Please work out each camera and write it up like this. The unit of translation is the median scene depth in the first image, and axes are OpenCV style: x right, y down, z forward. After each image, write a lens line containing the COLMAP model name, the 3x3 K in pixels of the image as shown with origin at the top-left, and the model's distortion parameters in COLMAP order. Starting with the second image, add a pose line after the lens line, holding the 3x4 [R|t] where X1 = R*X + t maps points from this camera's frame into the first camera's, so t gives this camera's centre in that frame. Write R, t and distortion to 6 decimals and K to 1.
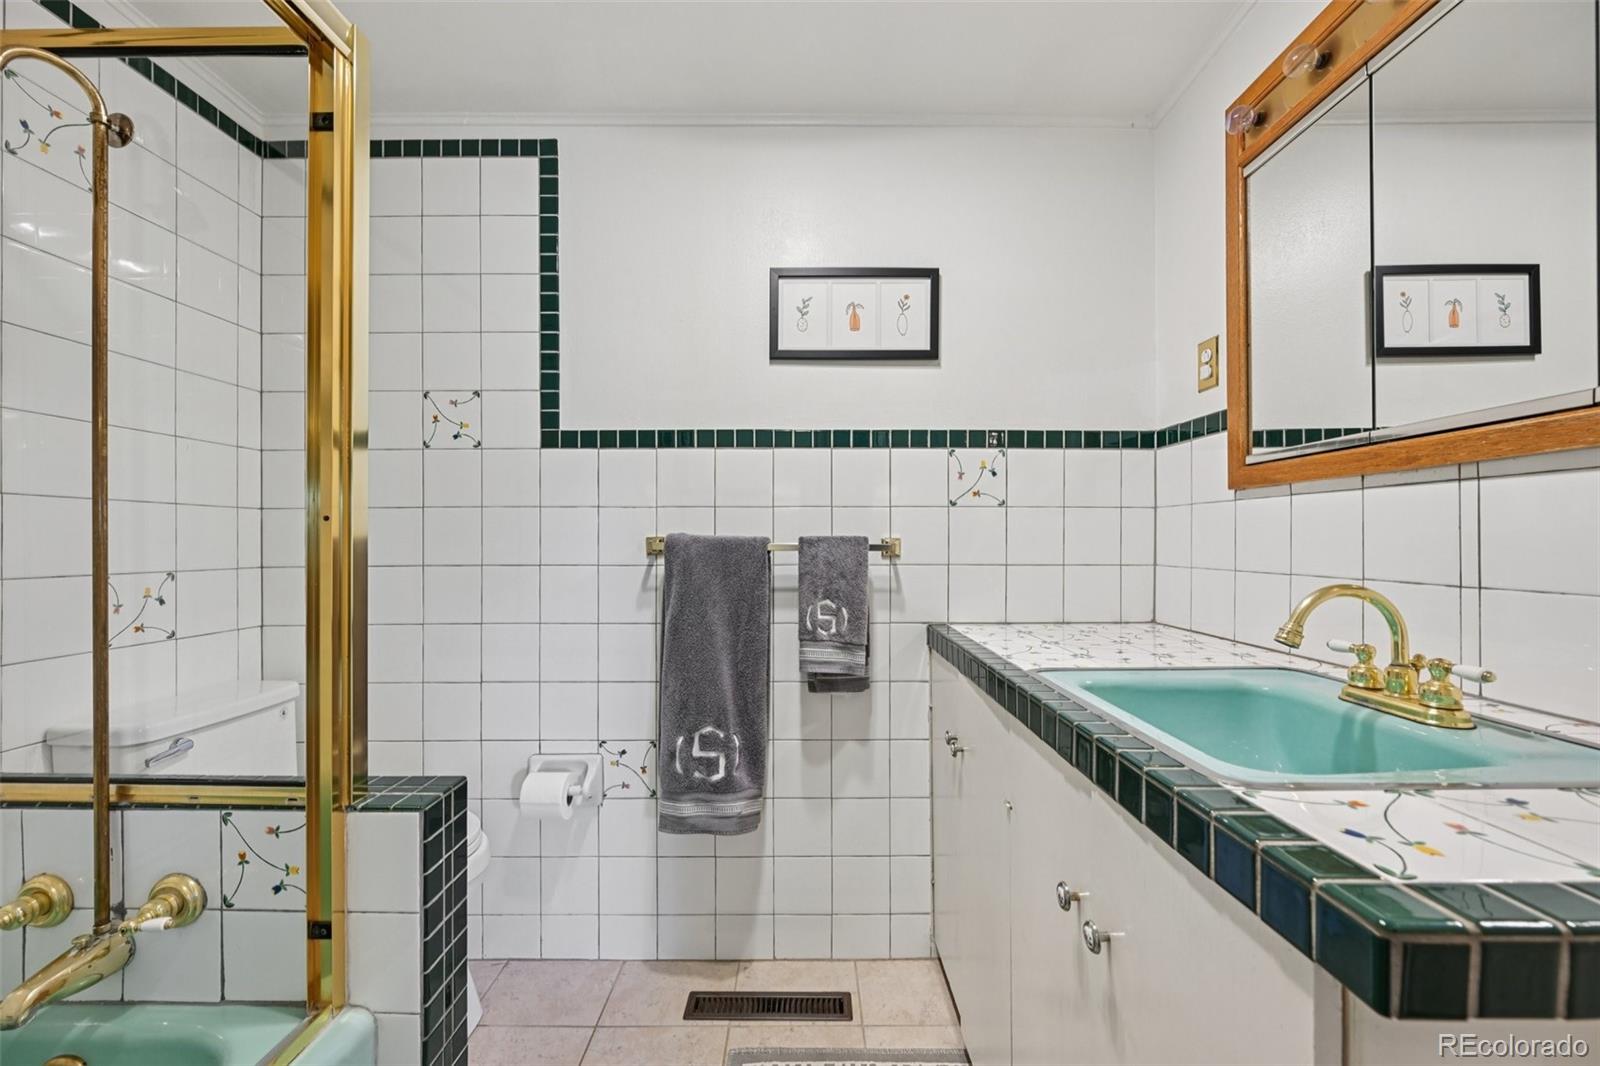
lens RADIAL K [[626.4, 0, 804.6], [0, 626.4, 539.3], [0, 0, 1]] dist [-0.000922, 0.000121]
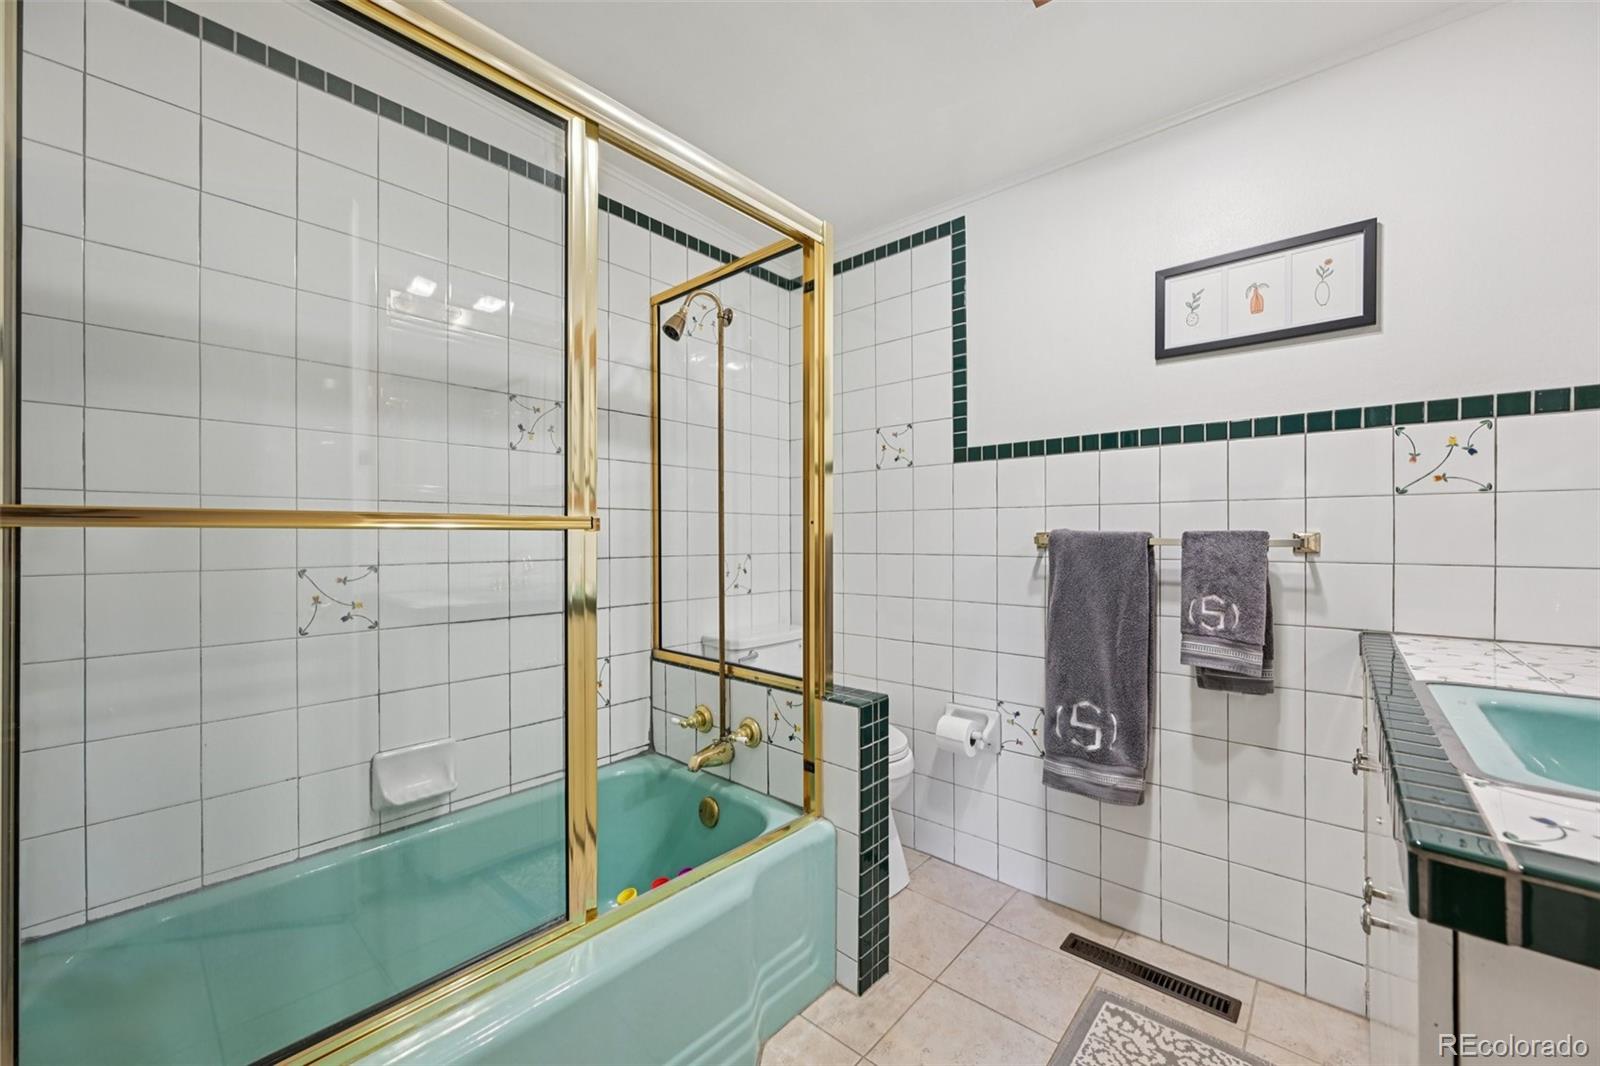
lens RADIAL K [[626.4, 0, 804.6], [0, 626.4, 539.3], [0, 0, 1]] dist [-0.000922, 0.000121]
pose [[0.757181, 0.003006, -0.653198, 0.192172], [0.002058, 0.999973, 0.006987, -0.000021], [0.653202, -0.006634, 0.757155, -0.171539]]
